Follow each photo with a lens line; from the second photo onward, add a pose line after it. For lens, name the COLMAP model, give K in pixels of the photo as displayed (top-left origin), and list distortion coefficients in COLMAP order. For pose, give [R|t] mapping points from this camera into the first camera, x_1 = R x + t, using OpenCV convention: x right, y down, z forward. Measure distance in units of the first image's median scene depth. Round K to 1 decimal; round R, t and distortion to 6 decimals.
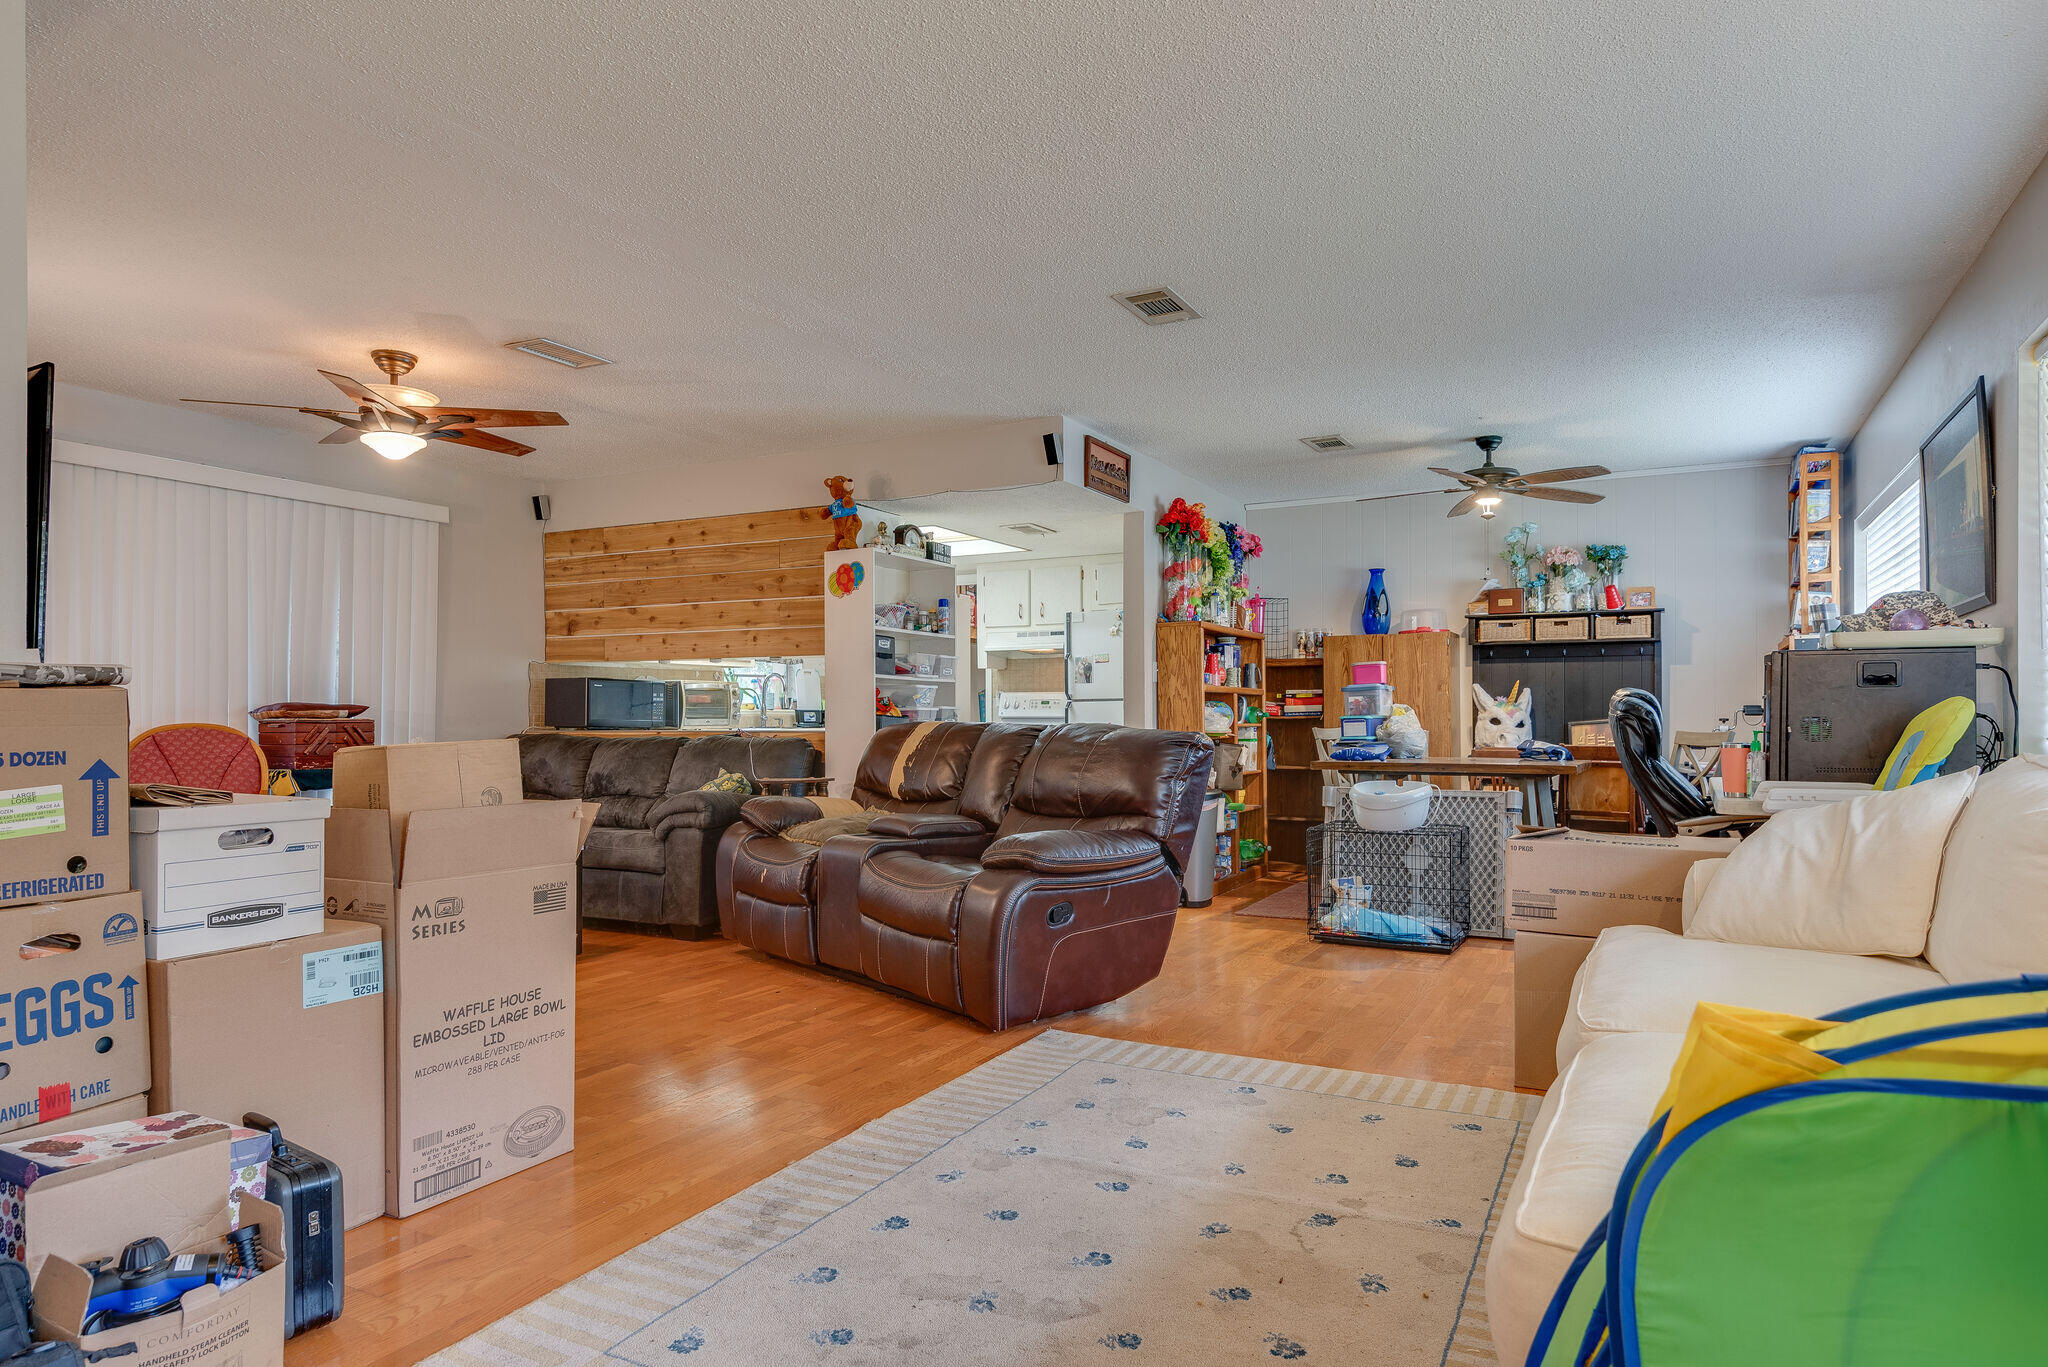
lens RADIAL K [[1228.8, 0, 1020.7], [0, 1228.8, 728.5], [0, 0, 1]] dist [0.002346, 0.002224]
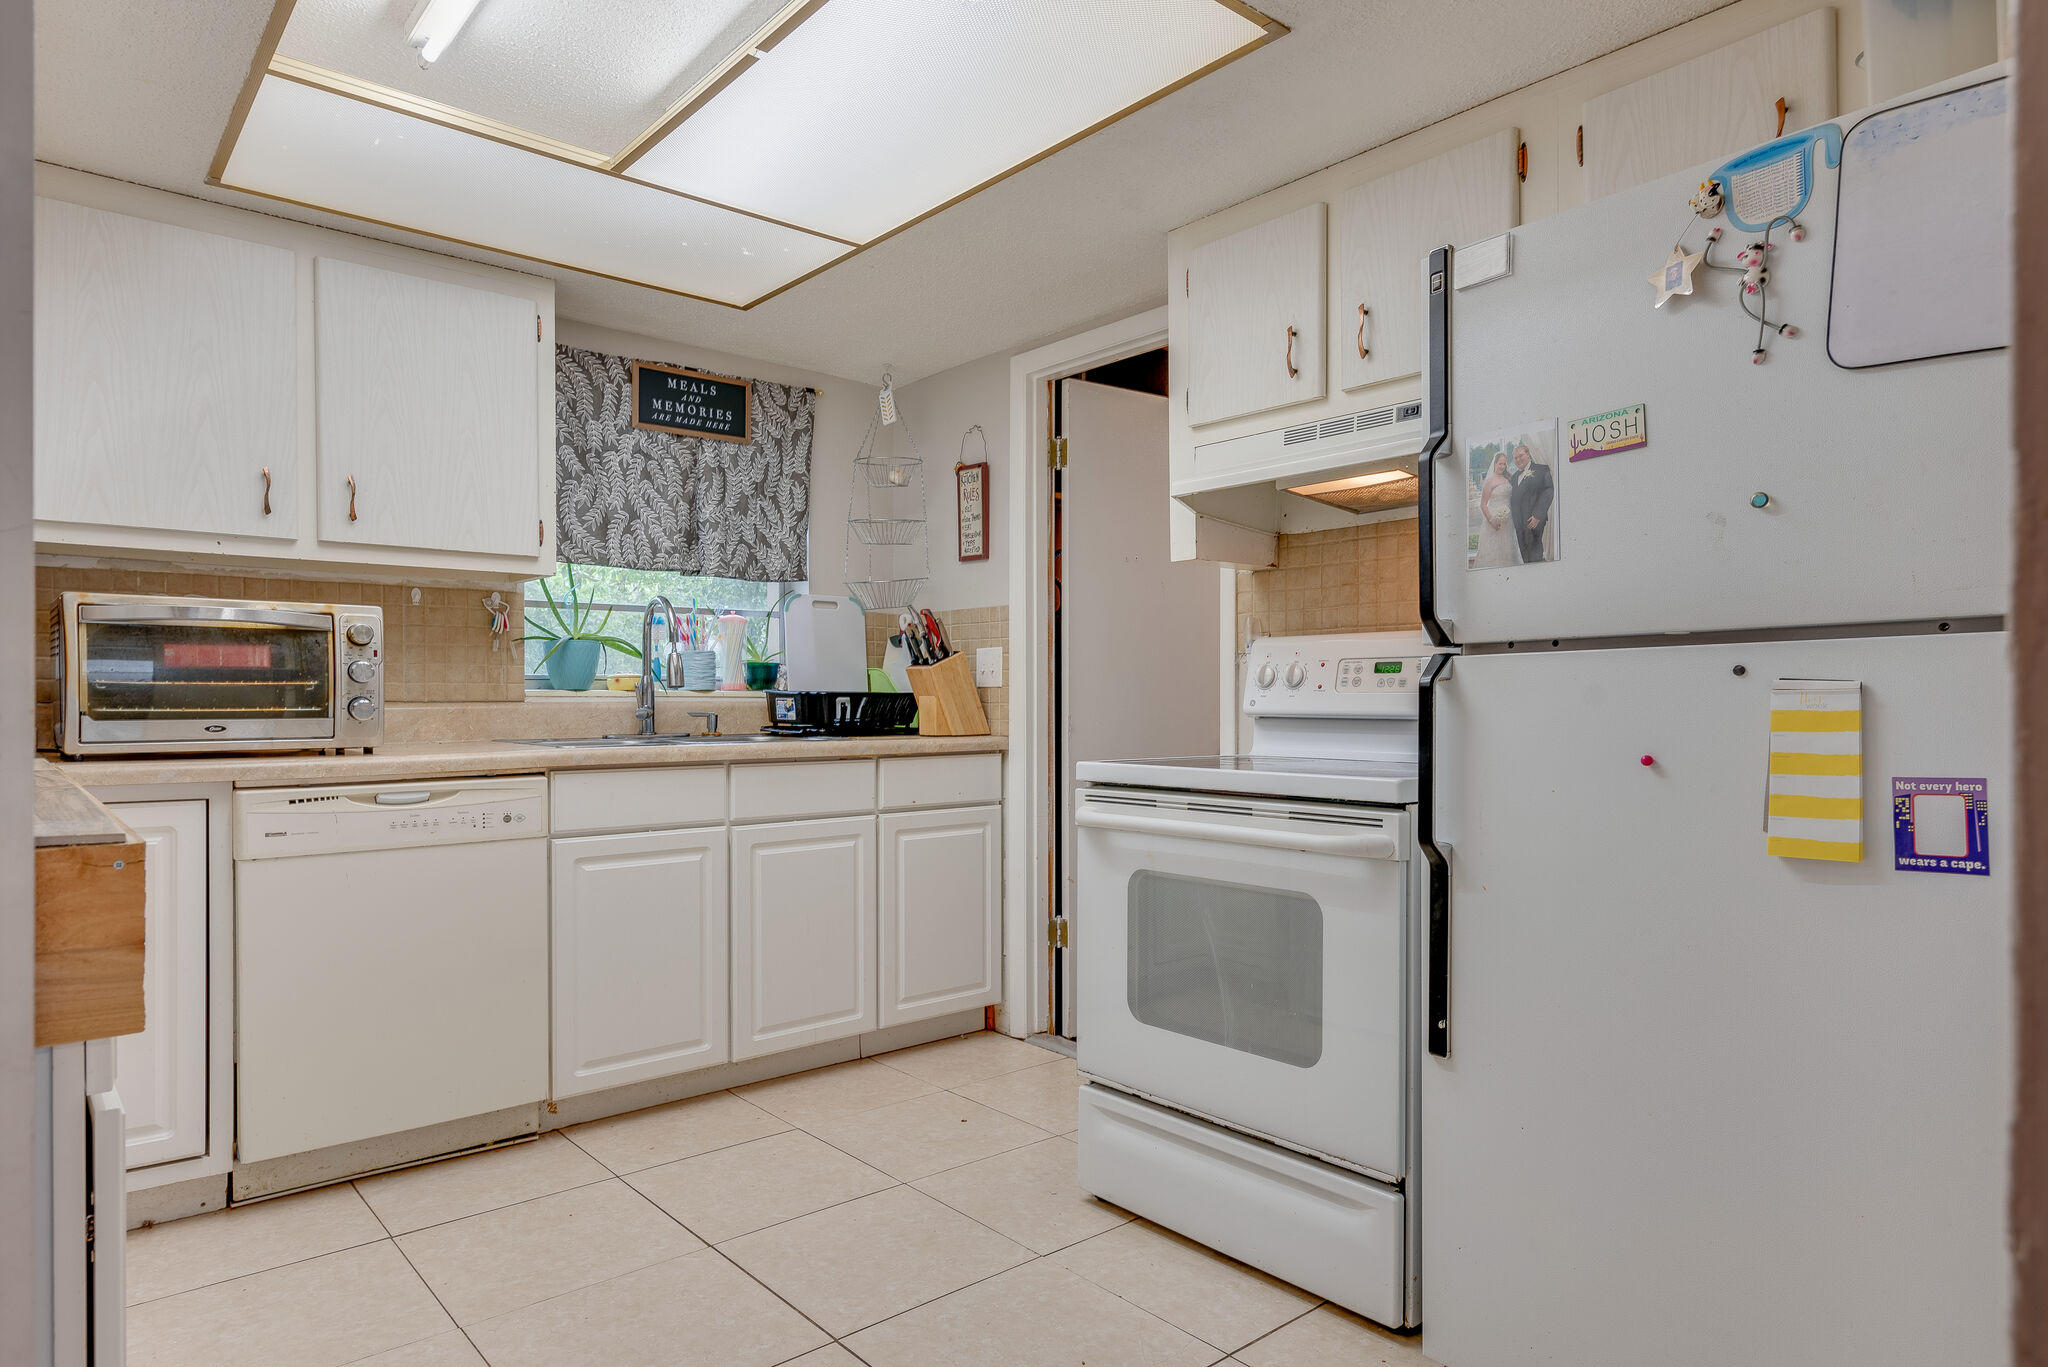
lens RADIAL K [[1169.3, 0, 1052.8], [0, 1169.3, 693.9], [0, 0, 1]] dist [0.002251, -0.000285]
pose [[0.934203, -0.001392, -0.356739, 0.059890], [-0.002586, 0.999940, -0.010674, -0.015086], [0.356733, 0.010895, 0.934143, 0.951341]]
